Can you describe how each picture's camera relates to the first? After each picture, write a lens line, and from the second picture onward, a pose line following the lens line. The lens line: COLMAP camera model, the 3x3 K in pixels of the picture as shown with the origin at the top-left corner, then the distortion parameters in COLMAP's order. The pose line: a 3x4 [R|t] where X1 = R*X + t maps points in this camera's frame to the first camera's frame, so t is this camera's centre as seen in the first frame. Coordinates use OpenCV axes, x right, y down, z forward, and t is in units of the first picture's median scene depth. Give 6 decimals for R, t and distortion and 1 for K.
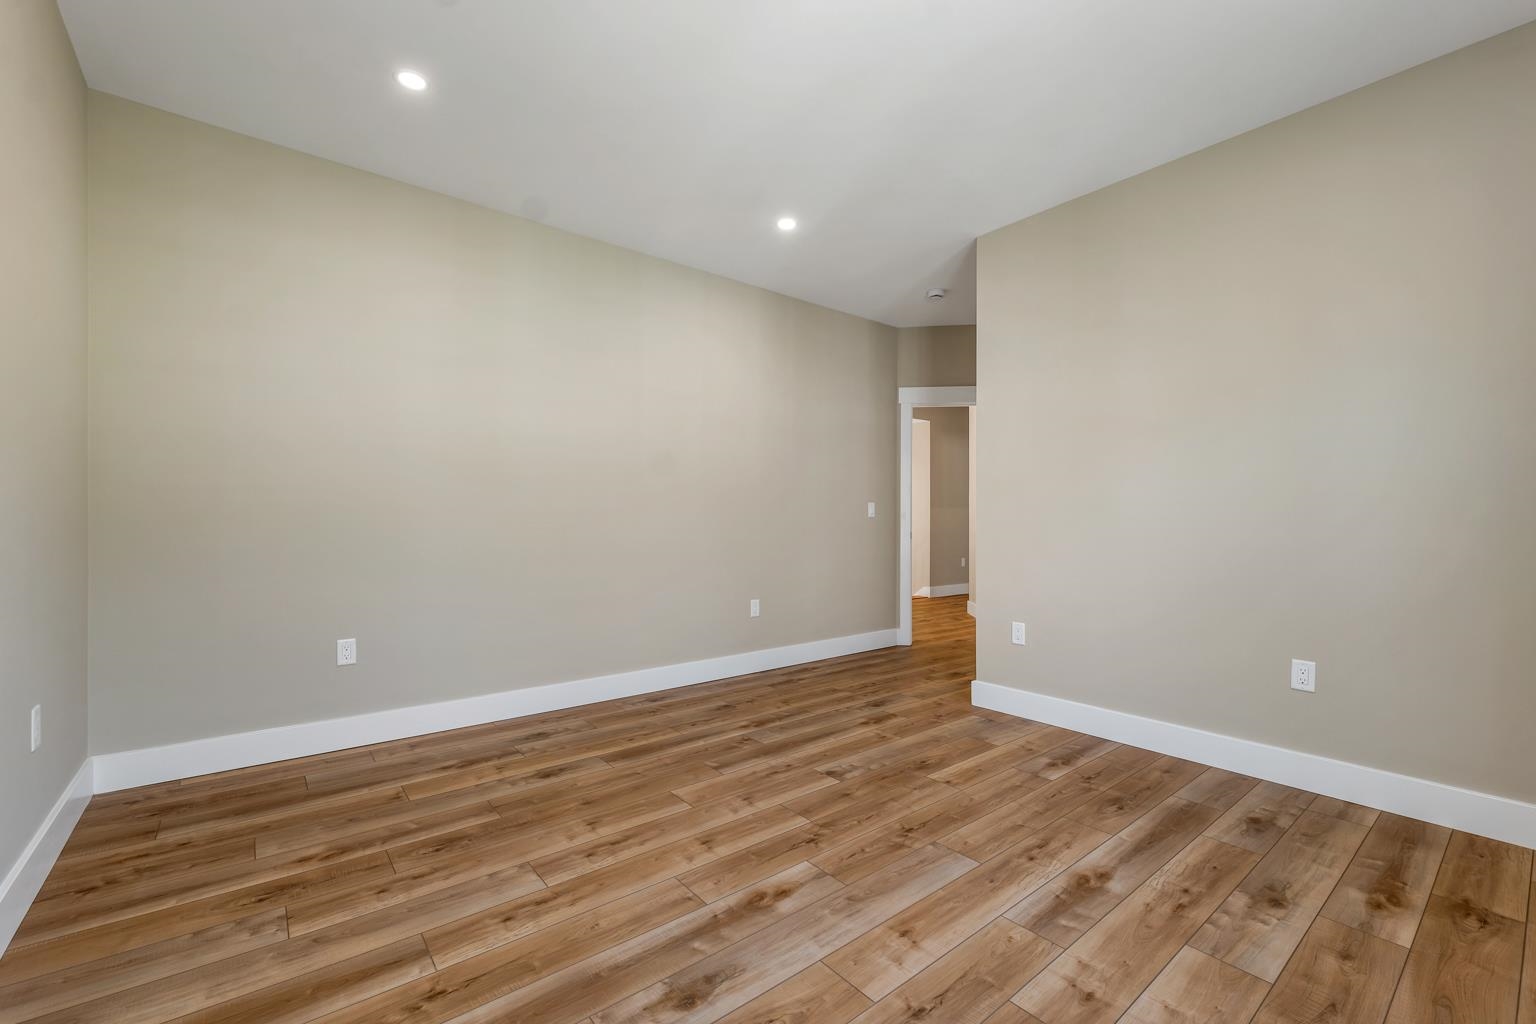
lens RADIAL K [[641.6, 0, 767.1], [0, 641.6, 513.2], [0, 0, 1]] dist [0.002874, -0.000175]
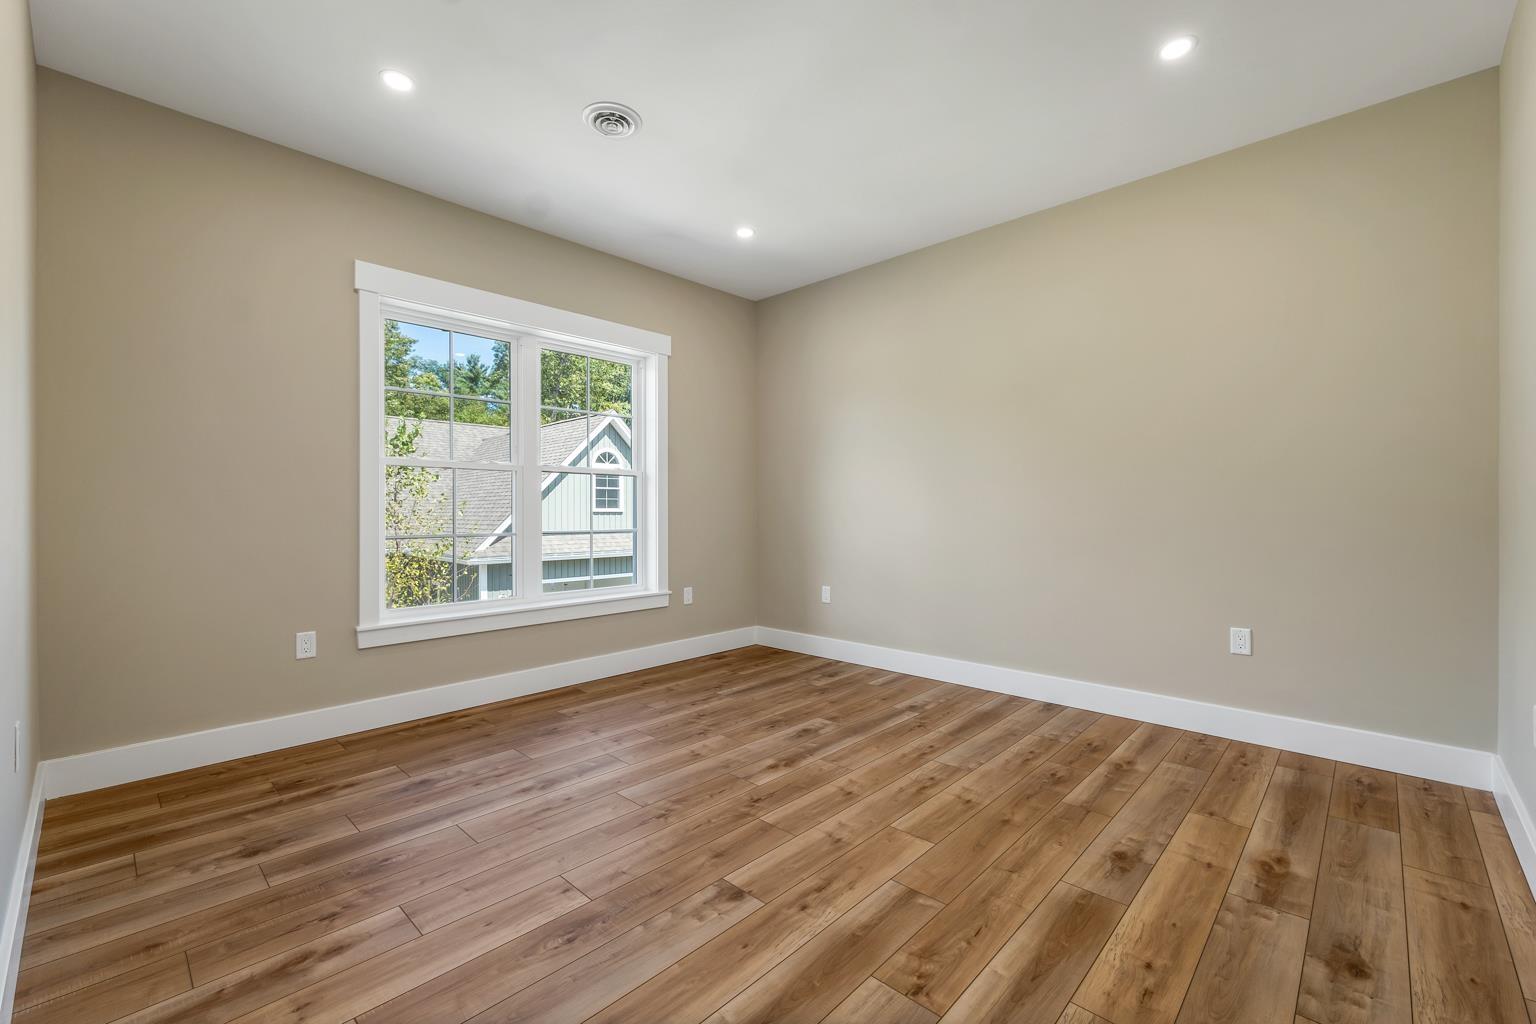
lens RADIAL K [[641.6, 0, 767.1], [0, 641.6, 513.2], [0, 0, 1]] dist [0.002874, -0.000175]
pose [[-0.991602, -0.001163, -0.129325, 0.164862], [-0.000033, 0.999962, -0.008738, 0.022549], [0.129330, -0.008660, -0.991564, 1.783406]]
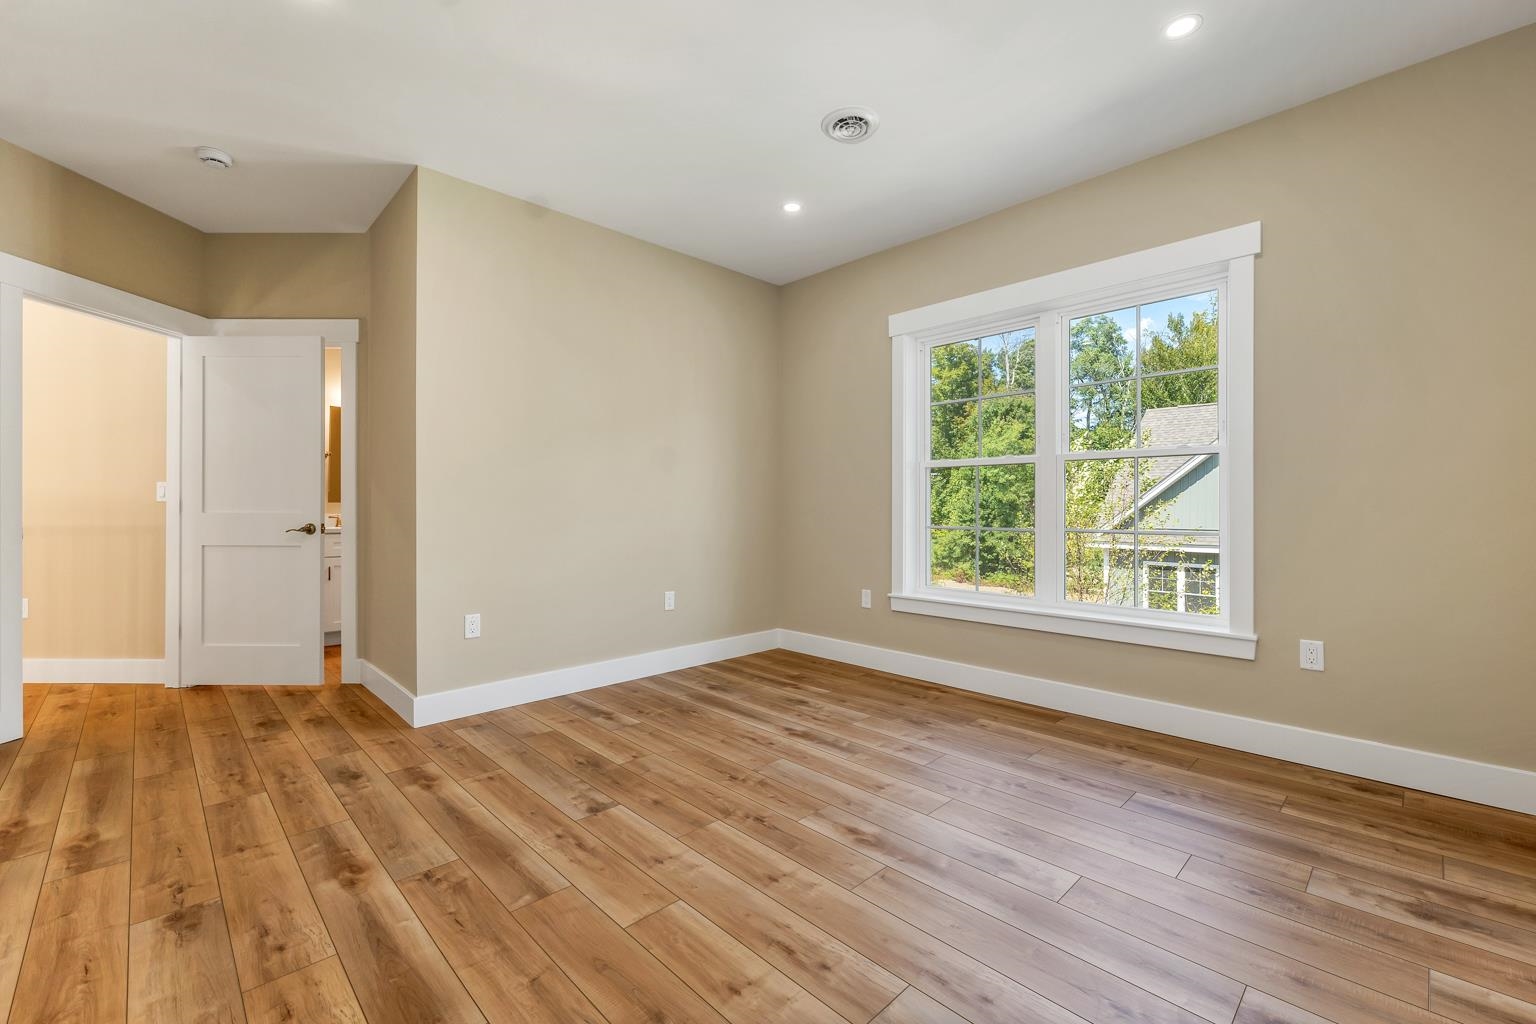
lens RADIAL K [[641.6, 0, 767.1], [0, 641.6, 513.2], [0, 0, 1]] dist [0.002874, -0.000175]
pose [[-0.088759, -0.014581, 0.995946, -0.799971], [-0.010326, 0.999853, 0.013717, 0.007778], [-0.996000, -0.009067, -0.088896, 0.919545]]
